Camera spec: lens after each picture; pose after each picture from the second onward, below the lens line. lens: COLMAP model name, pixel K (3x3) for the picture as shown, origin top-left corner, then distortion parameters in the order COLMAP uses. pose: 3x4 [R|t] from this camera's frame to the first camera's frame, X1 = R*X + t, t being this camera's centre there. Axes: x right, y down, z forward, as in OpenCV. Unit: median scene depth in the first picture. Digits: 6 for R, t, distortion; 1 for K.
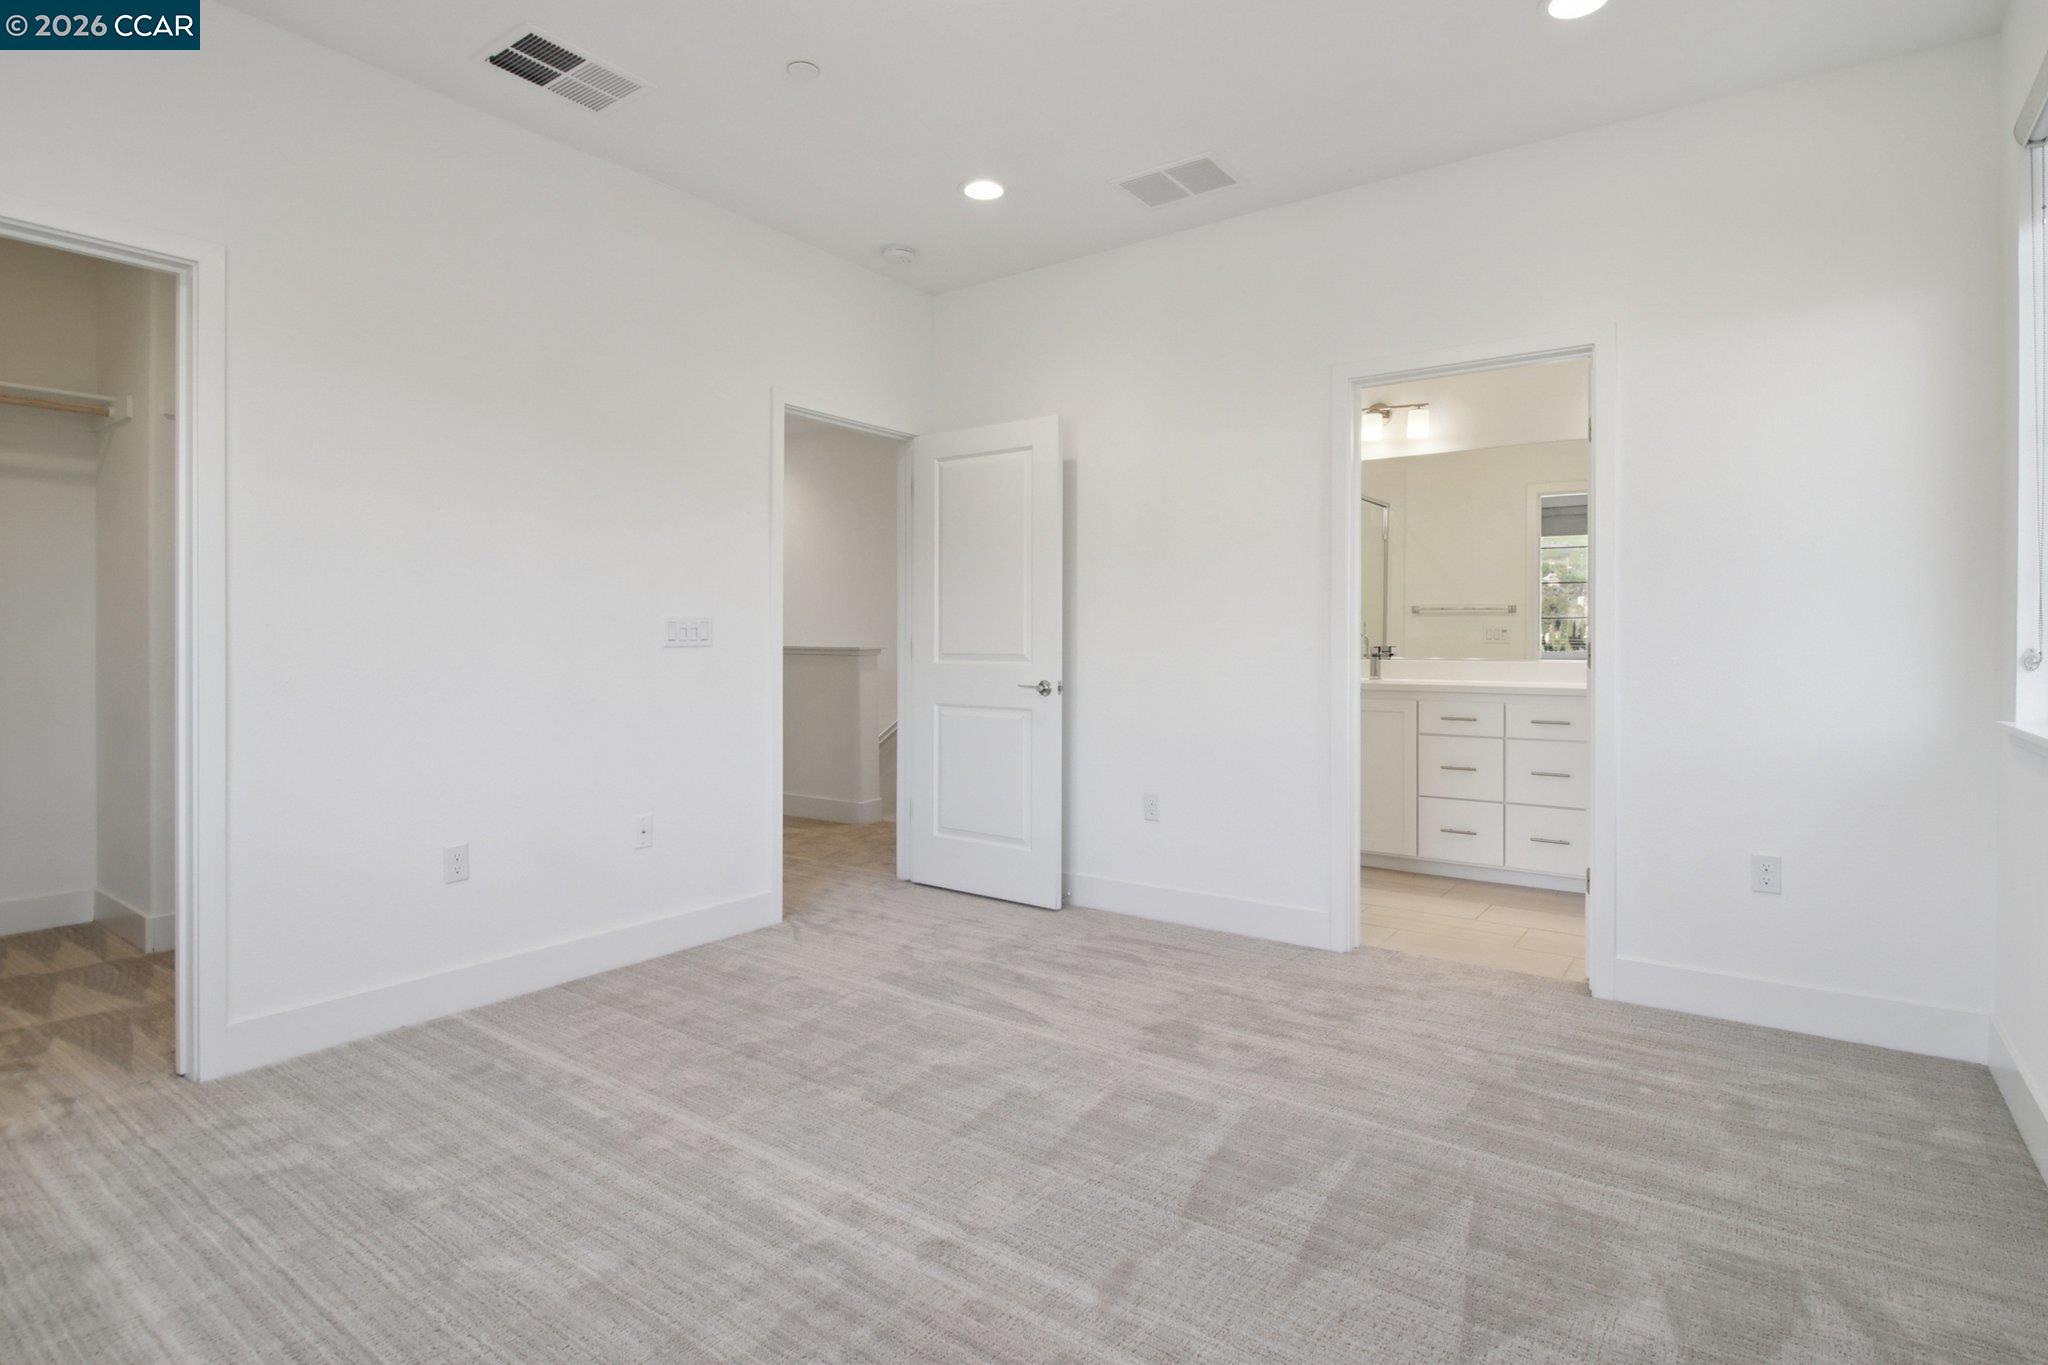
lens RADIAL K [[1055.5, 0, 1007.2], [0, 1055.5, 636.6], [0, 0, 1]] dist [0.005055, -0.002150]
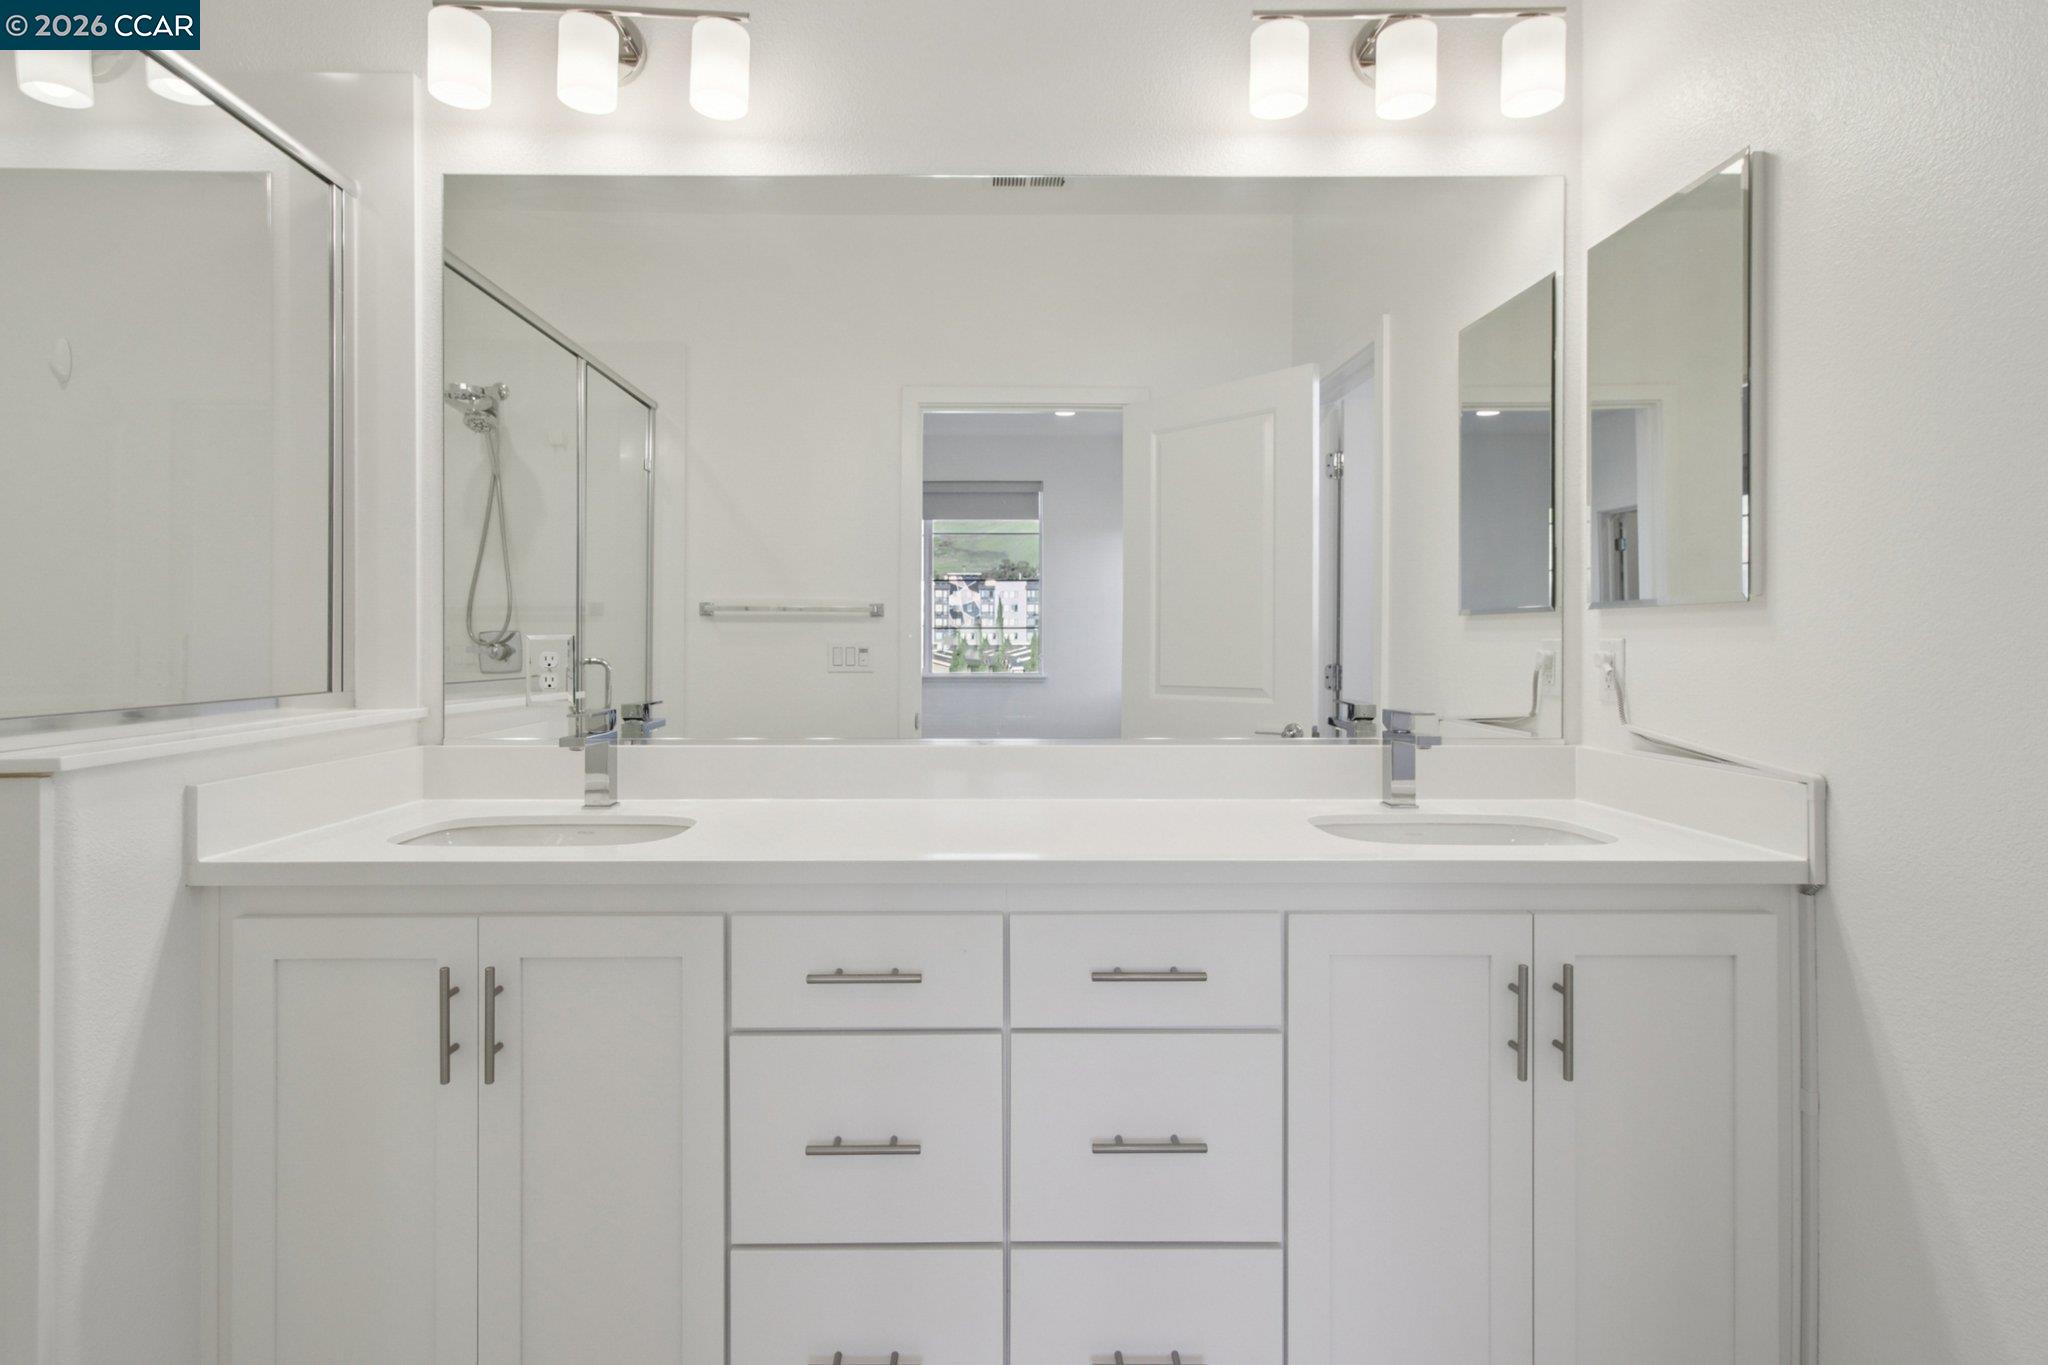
lens RADIAL K [[1055.5, 0, 1011.3], [0, 1055.5, 648.2], [0, 0, 1]] dist [0.005055, -0.002150]
pose [[0.792321, -0.006600, 0.610069, 0.277280], [0.001525, 0.999960, 0.008838, -0.015952], [-0.610103, -0.006072, 0.792299, 0.731719]]
